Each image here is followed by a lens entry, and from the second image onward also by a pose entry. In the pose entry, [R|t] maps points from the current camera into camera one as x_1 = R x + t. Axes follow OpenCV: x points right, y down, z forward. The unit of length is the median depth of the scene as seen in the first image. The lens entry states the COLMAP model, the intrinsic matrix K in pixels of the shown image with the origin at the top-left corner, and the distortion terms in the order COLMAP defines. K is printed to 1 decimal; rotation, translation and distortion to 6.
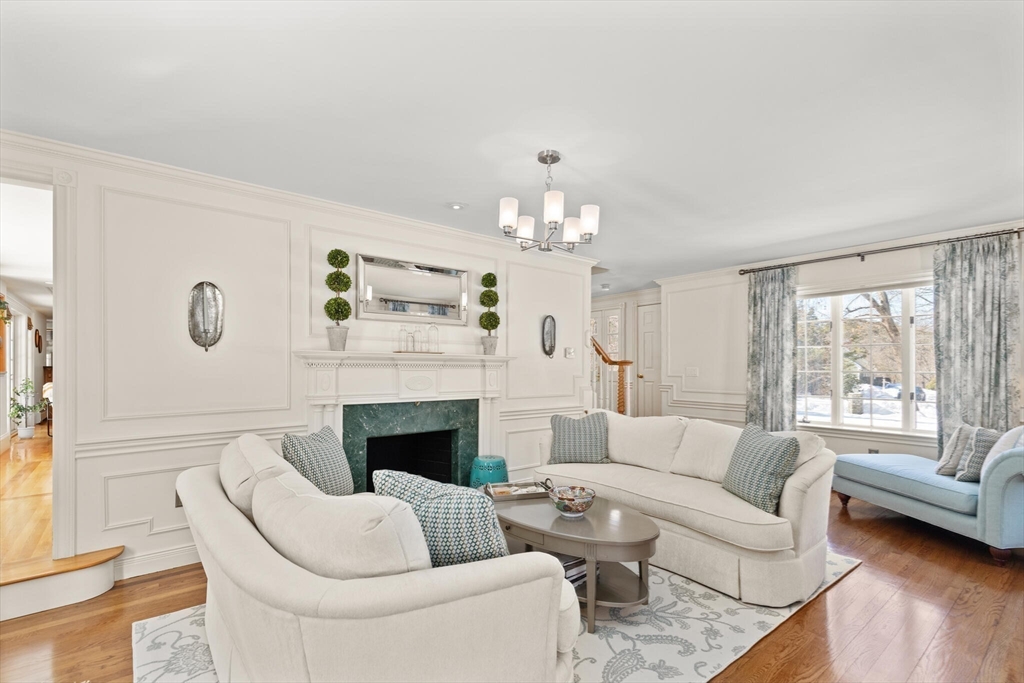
lens RADIAL K [[474.9, 0, 512.8], [0, 474.9, 351.0], [0, 0, 1]] dist [0.011335, -0.001089]
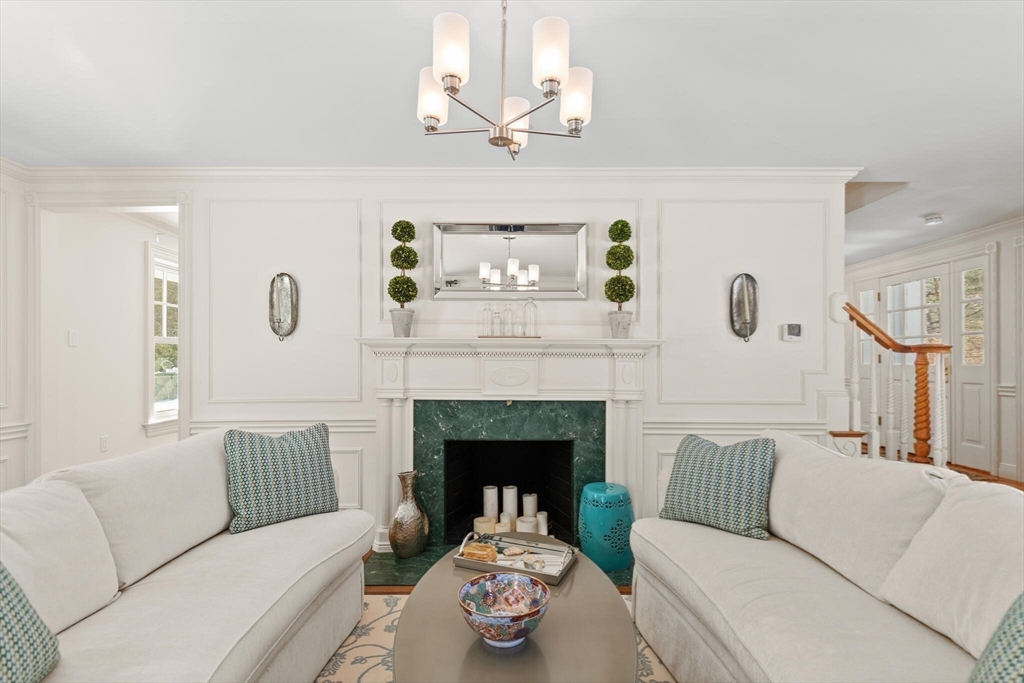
lens RADIAL K [[474.9, 0, 513.1], [0, 474.9, 349.8], [0, 0, 1]] dist [0.011335, -0.001089]
pose [[0.770179, -0.017459, -0.637589, 0.290899], [0.020697, 0.999783, -0.002375, 0.024597], [0.637492, -0.011367, 0.770373, 0.390354]]
